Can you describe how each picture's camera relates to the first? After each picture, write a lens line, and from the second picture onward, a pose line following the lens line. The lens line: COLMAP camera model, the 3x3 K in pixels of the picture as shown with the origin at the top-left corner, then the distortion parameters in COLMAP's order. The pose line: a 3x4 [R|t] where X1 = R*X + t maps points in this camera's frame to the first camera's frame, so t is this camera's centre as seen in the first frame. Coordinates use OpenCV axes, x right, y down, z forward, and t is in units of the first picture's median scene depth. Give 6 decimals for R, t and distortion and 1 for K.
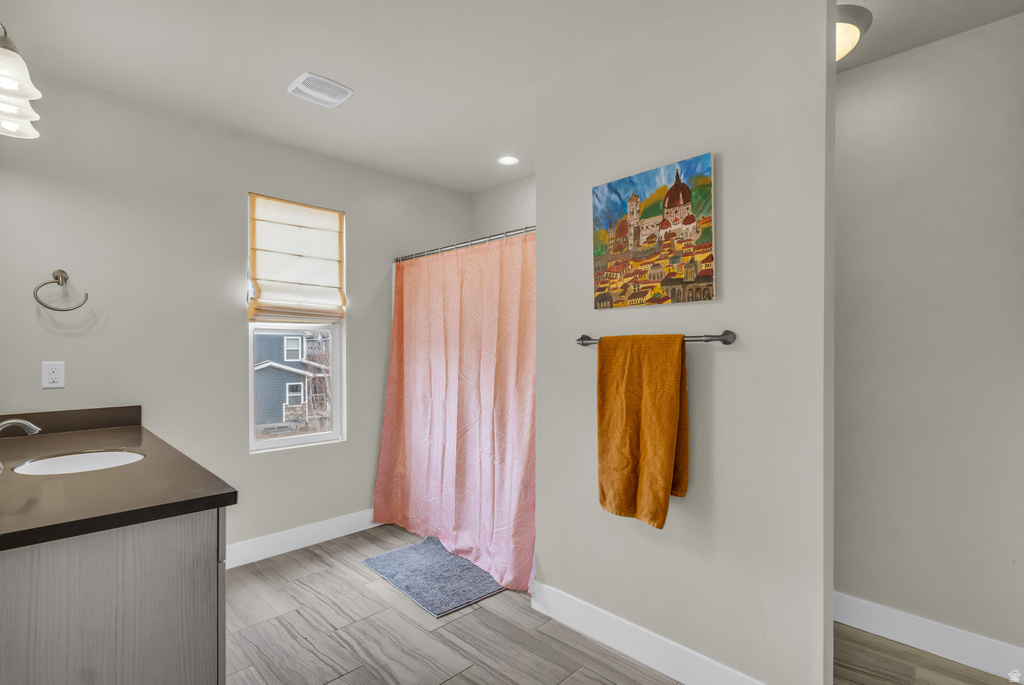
lens RADIAL K [[495.1, 0, 516.5], [0, 495.1, 343.3], [0, 0, 1]] dist [-0.001888, -0.000531]
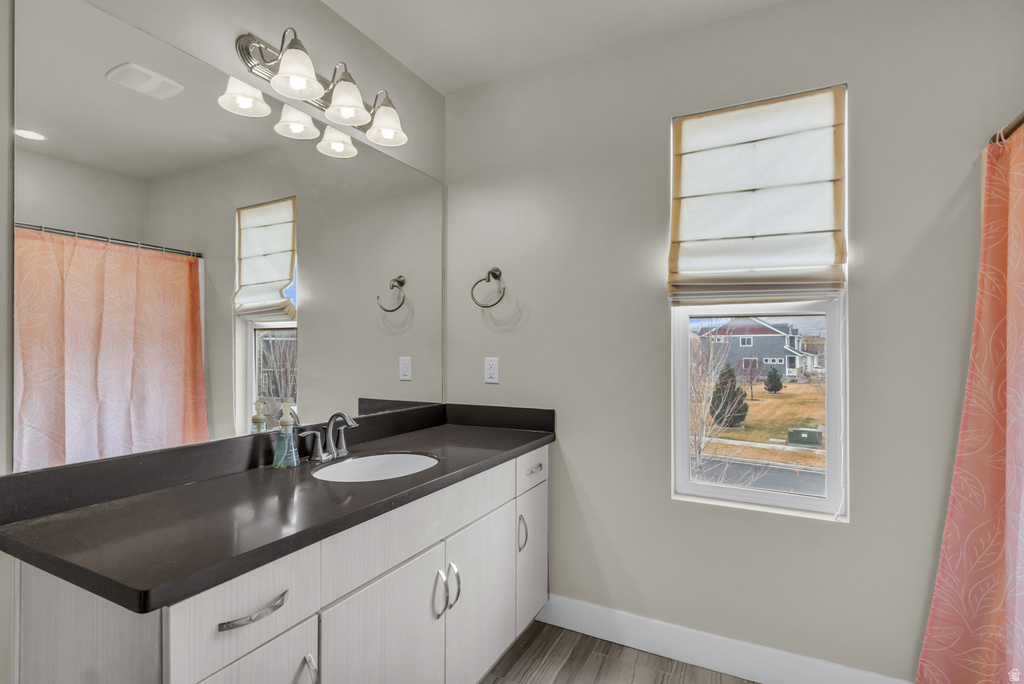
lens RADIAL K [[495.1, 0, 516.5], [0, 495.1, 342.8], [0, 0, 1]] dist [-0.001888, -0.000531]
pose [[0.308936, -0.003929, -0.951075, 0.043028], [0.009992, 0.999950, -0.000885, 0.005778], [0.951030, -0.009230, 0.308960, 0.543583]]
